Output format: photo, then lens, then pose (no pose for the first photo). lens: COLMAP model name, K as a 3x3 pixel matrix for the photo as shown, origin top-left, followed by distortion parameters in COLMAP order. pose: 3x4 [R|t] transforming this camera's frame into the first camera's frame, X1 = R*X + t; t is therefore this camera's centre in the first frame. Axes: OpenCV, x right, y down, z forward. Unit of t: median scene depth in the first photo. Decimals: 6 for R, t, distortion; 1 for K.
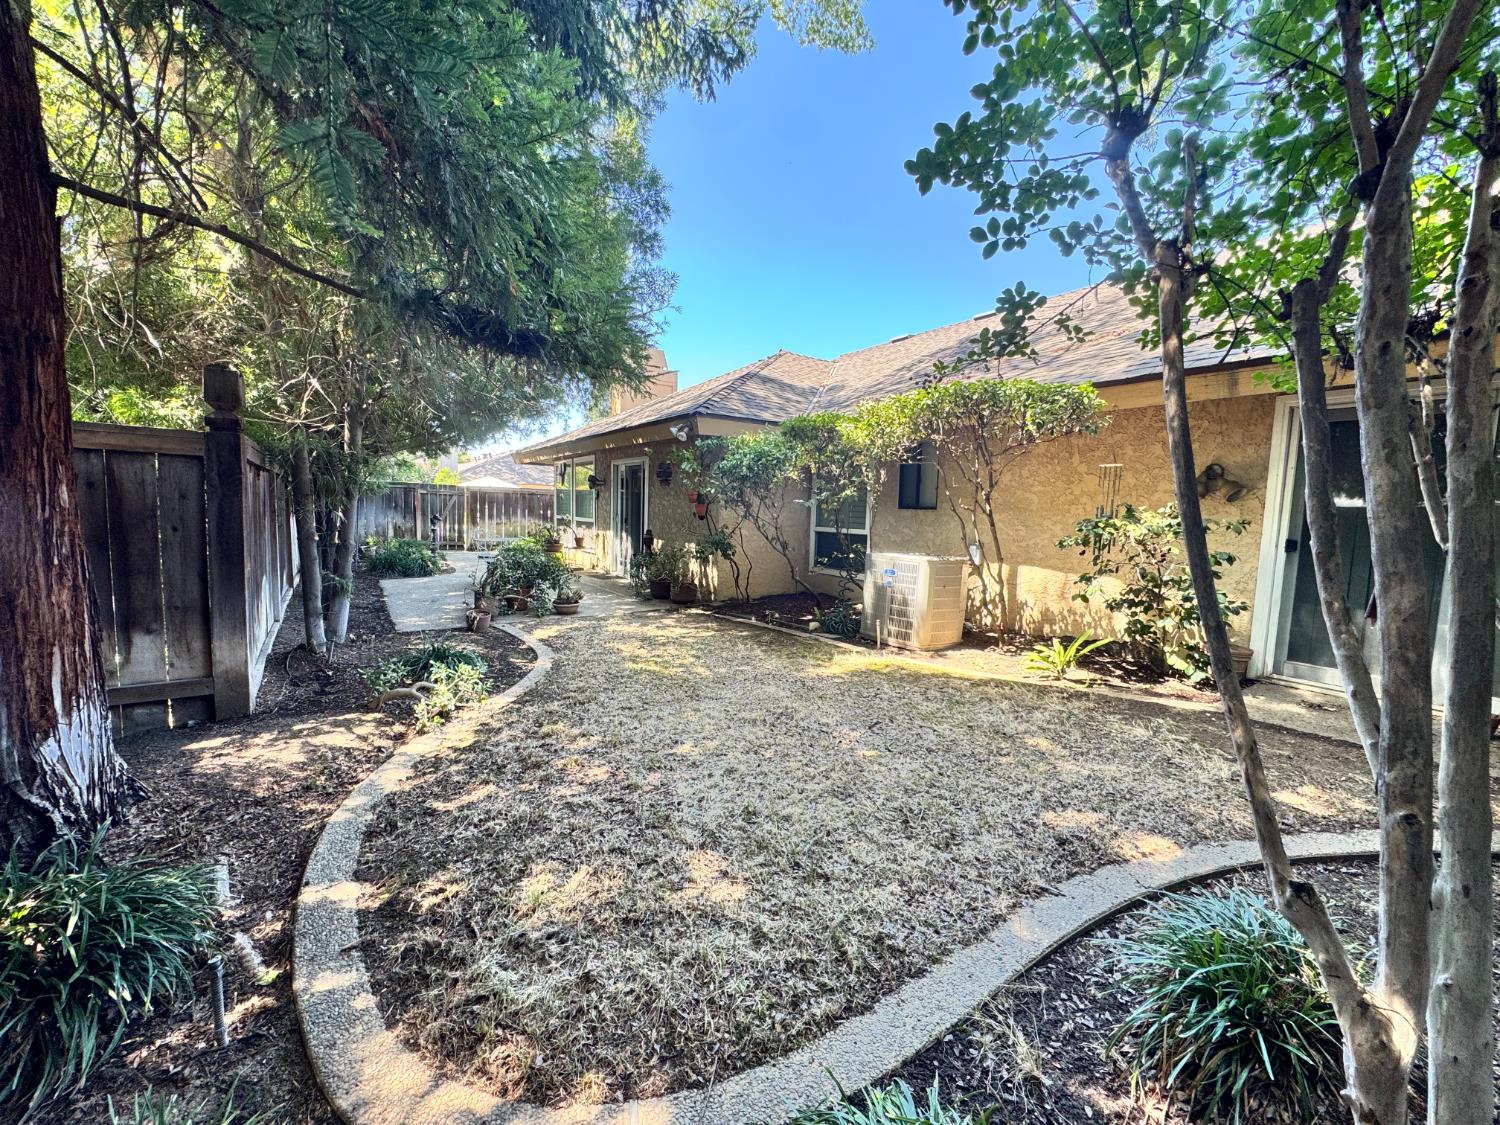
lens RADIAL K [[598.9, 0, 750.0], [0, 598.9, 562.5], [0, 0, 1]] dist [-0.001711, -0.000138]
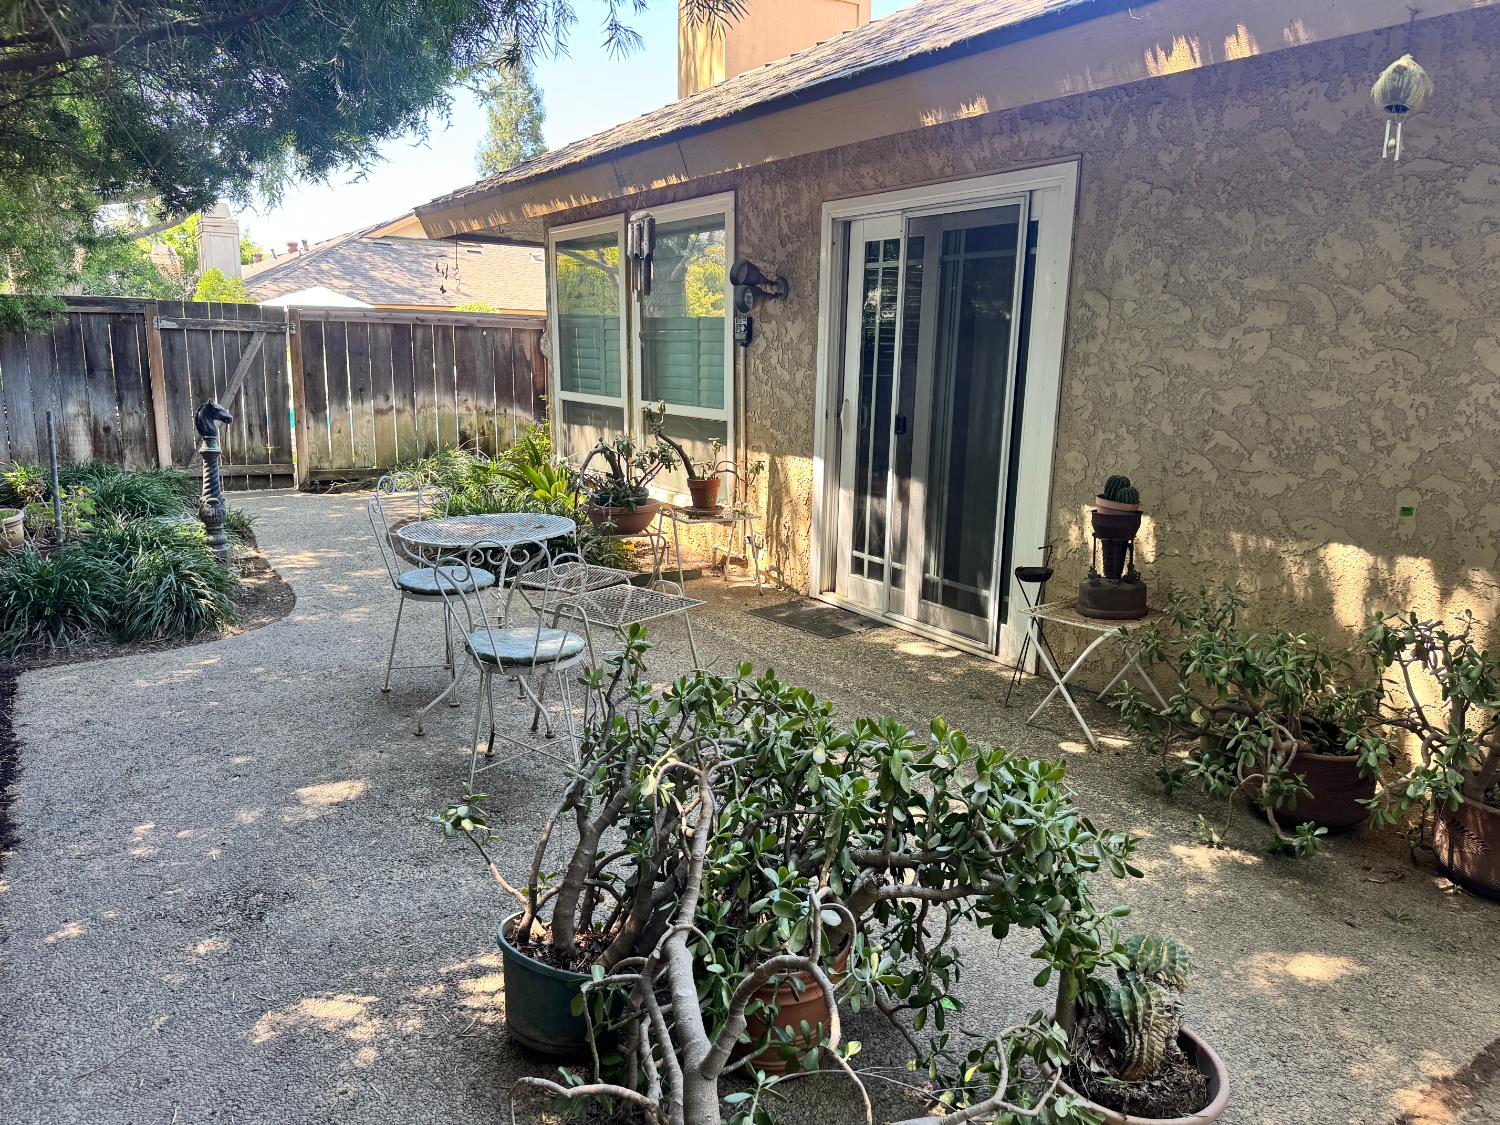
lens RADIAL K [[1024.2, 0, 750.0], [0, 1024.2, 562.5], [0, 0, 1]] dist [-0.001541, -0.001064]
pose [[0.999950, -0.009990, -0.000459, -0.250988], [0.009975, 0.992969, 0.117955, -0.057103], [-0.000722, -0.117953, 0.993019, 0.472079]]
